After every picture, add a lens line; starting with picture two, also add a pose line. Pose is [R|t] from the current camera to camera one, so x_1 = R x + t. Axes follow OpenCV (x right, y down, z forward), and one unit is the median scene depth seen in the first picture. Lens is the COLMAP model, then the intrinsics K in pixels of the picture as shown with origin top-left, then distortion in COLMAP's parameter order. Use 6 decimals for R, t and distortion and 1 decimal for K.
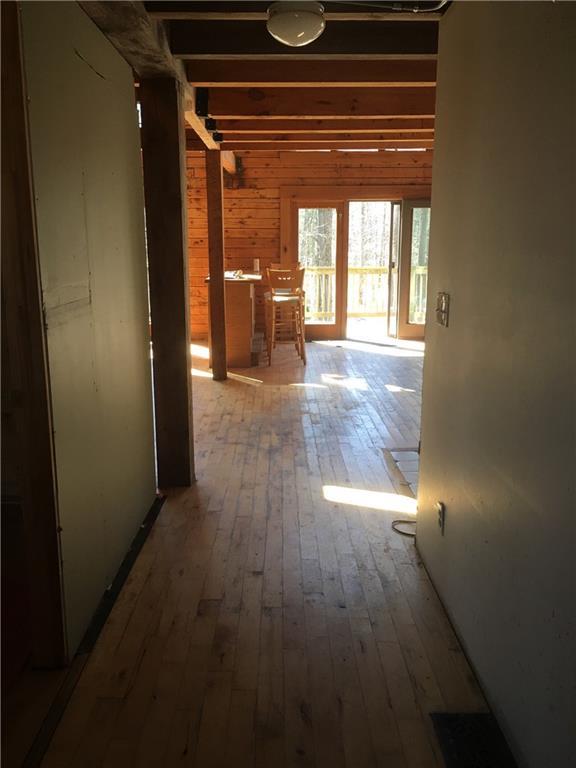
lens RADIAL K [[653.4, 0, 292.4], [0, 653.4, 385.9], [0, 0, 1]] dist [0.047860, -0.056775]
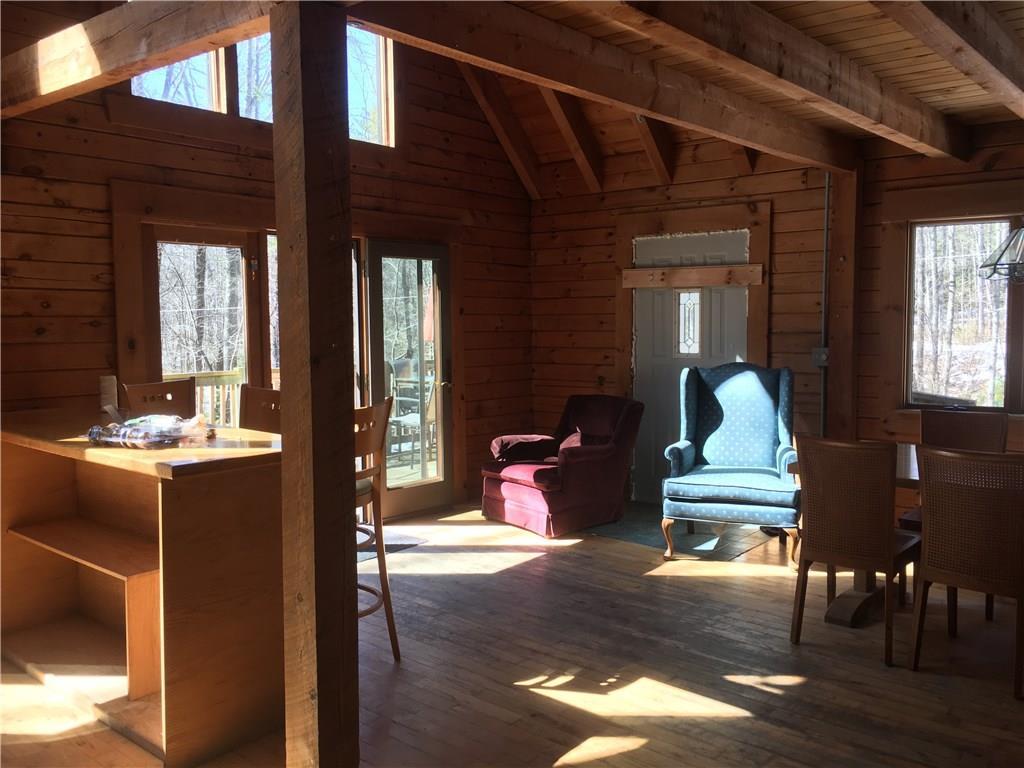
lens RADIAL K [[871.2, 0, 511.7], [0, 871.2, 377.6], [0, 0, 1]] dist [0.047860, -0.056775]
pose [[0.659744, -0.052245, 0.749672, -0.248335], [0.159772, 0.984525, -0.071994, -0.120118], [-0.734310, 0.167275, 0.657881, 0.517393]]
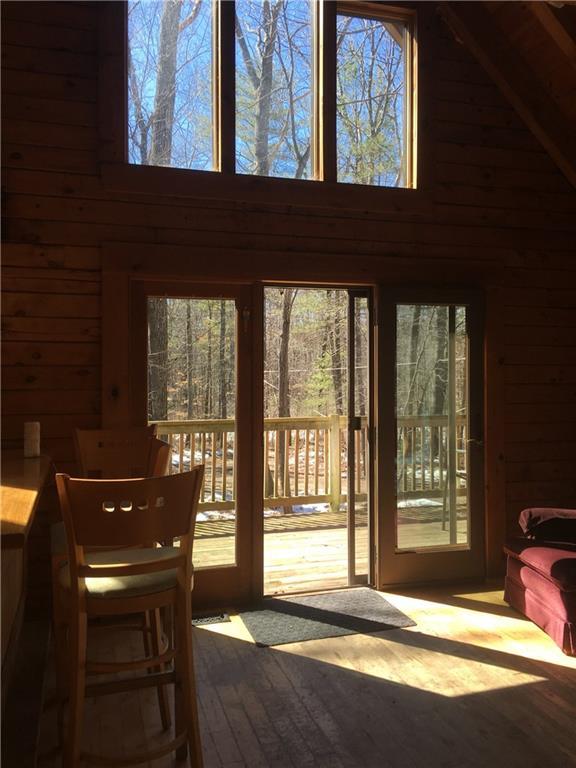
lens RADIAL K [[653.4, 0, 288.9], [0, 653.4, 382.5], [0, 0, 1]] dist [0.047860, -0.056775]
pose [[0.963535, -0.004289, 0.267549, -0.015775], [0.058023, 0.979431, -0.193259, -0.131705], [-0.261216, 0.201736, 0.943964, 0.596208]]
